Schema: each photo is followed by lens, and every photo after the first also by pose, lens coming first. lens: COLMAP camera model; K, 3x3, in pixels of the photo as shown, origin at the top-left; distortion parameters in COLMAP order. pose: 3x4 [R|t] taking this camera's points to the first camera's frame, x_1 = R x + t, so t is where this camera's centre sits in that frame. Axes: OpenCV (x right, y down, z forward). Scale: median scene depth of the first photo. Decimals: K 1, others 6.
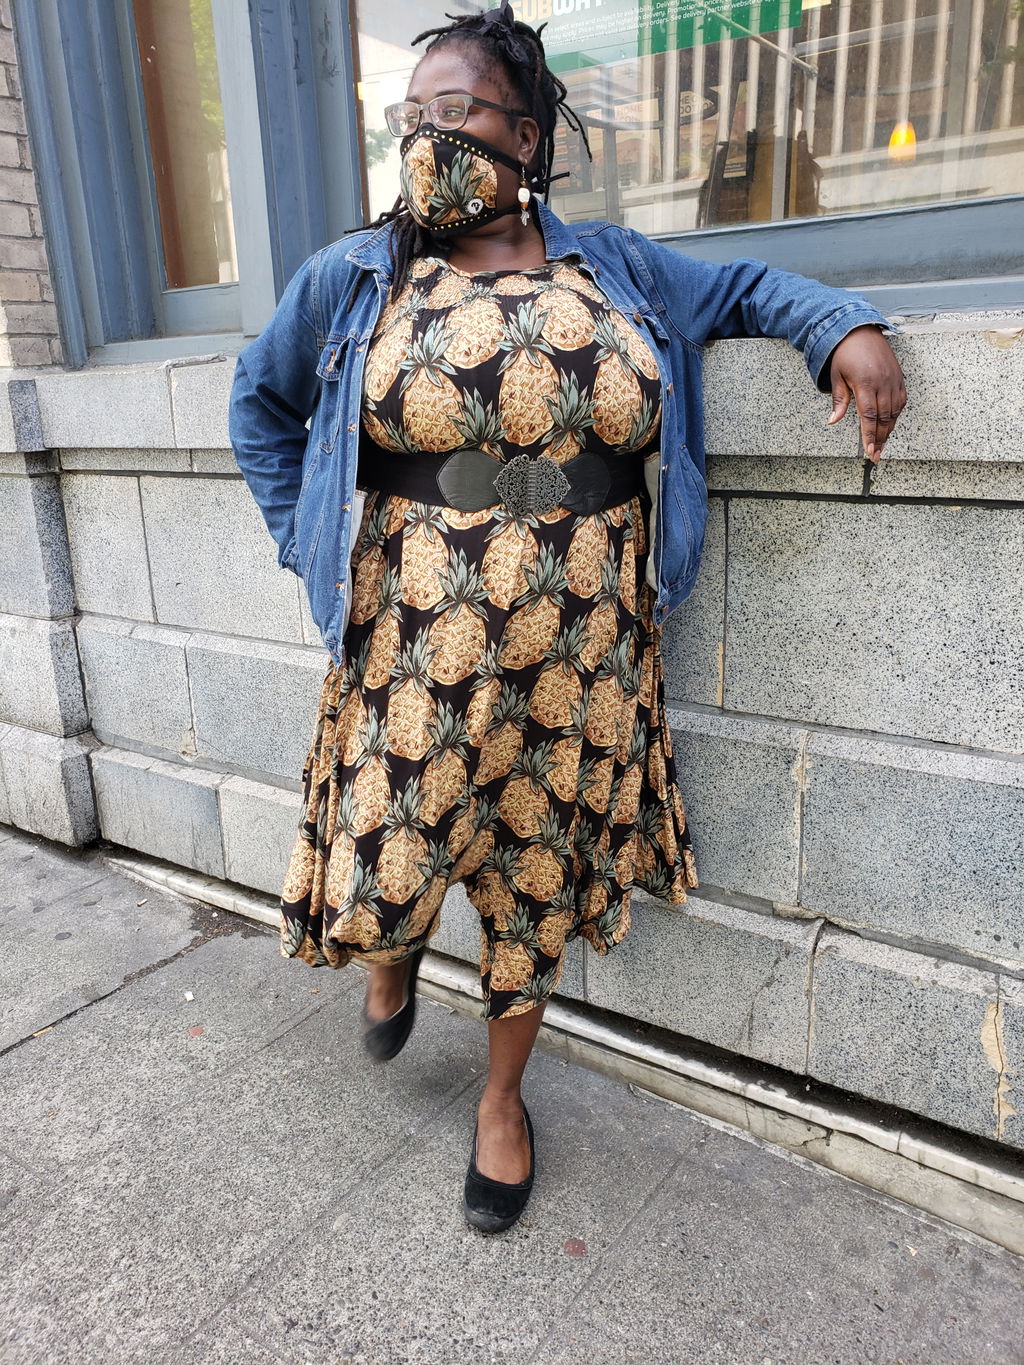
lens RADIAL K [[1037.4, 0, 511.3], [0, 1037.4, 676.2], [0, 0, 1]] dist [0.004969, 0.034133]
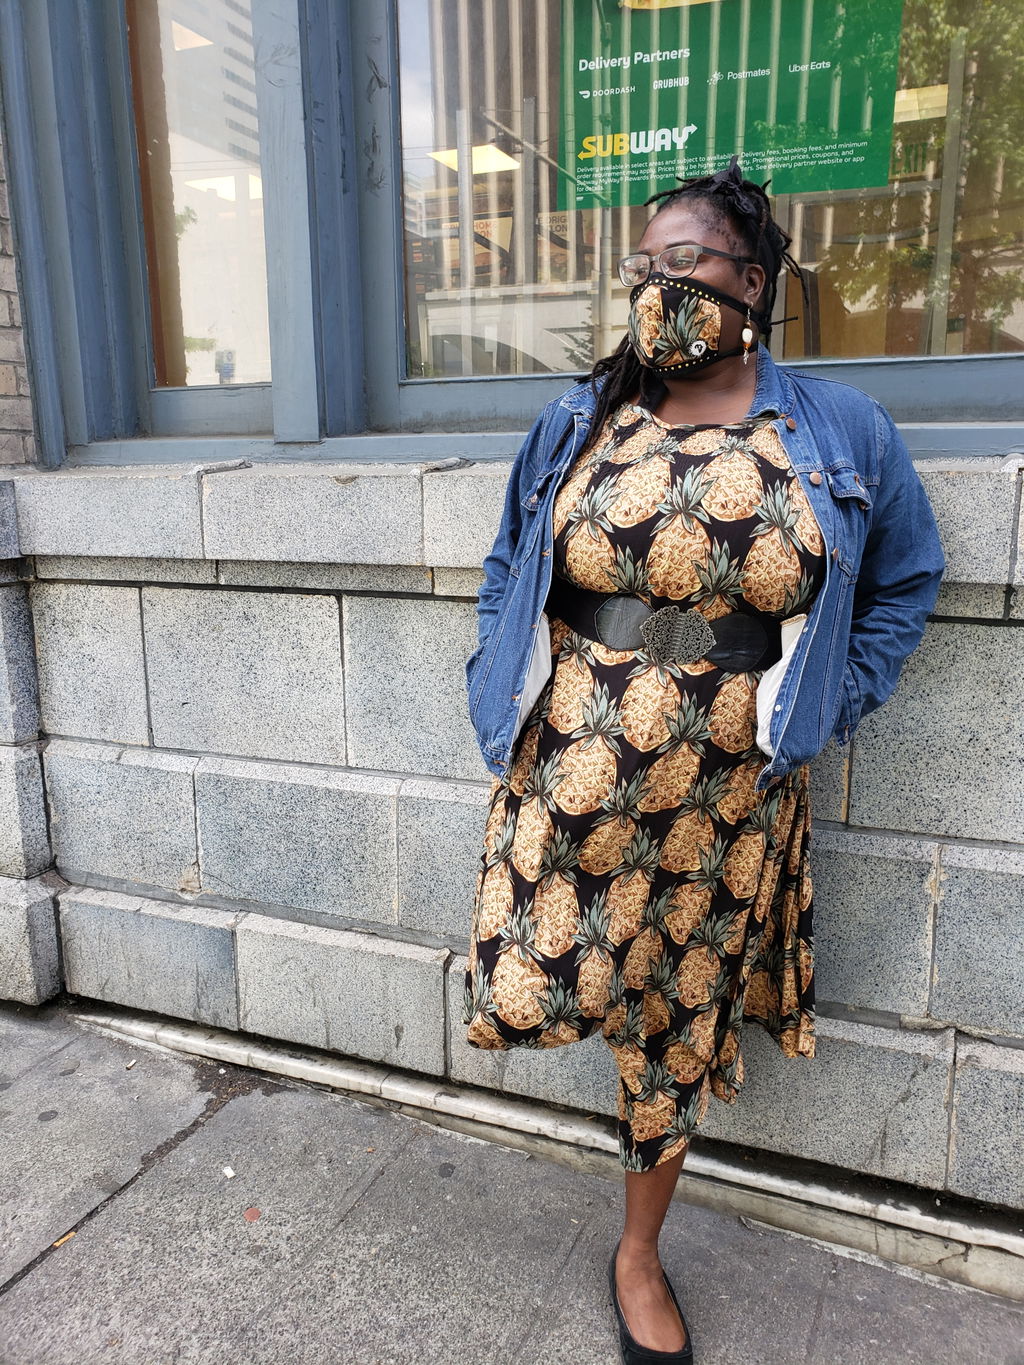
lens RADIAL K [[1037.4, 0, 513.8], [0, 1037.4, 680.4], [0, 0, 1]] dist [0.004969, 0.034133]
pose [[0.977132, -0.017976, 0.211872, -0.258135], [0.034526, 0.996610, -0.074674, -0.034739], [-0.209811, 0.080281, 0.974440, 0.055320]]
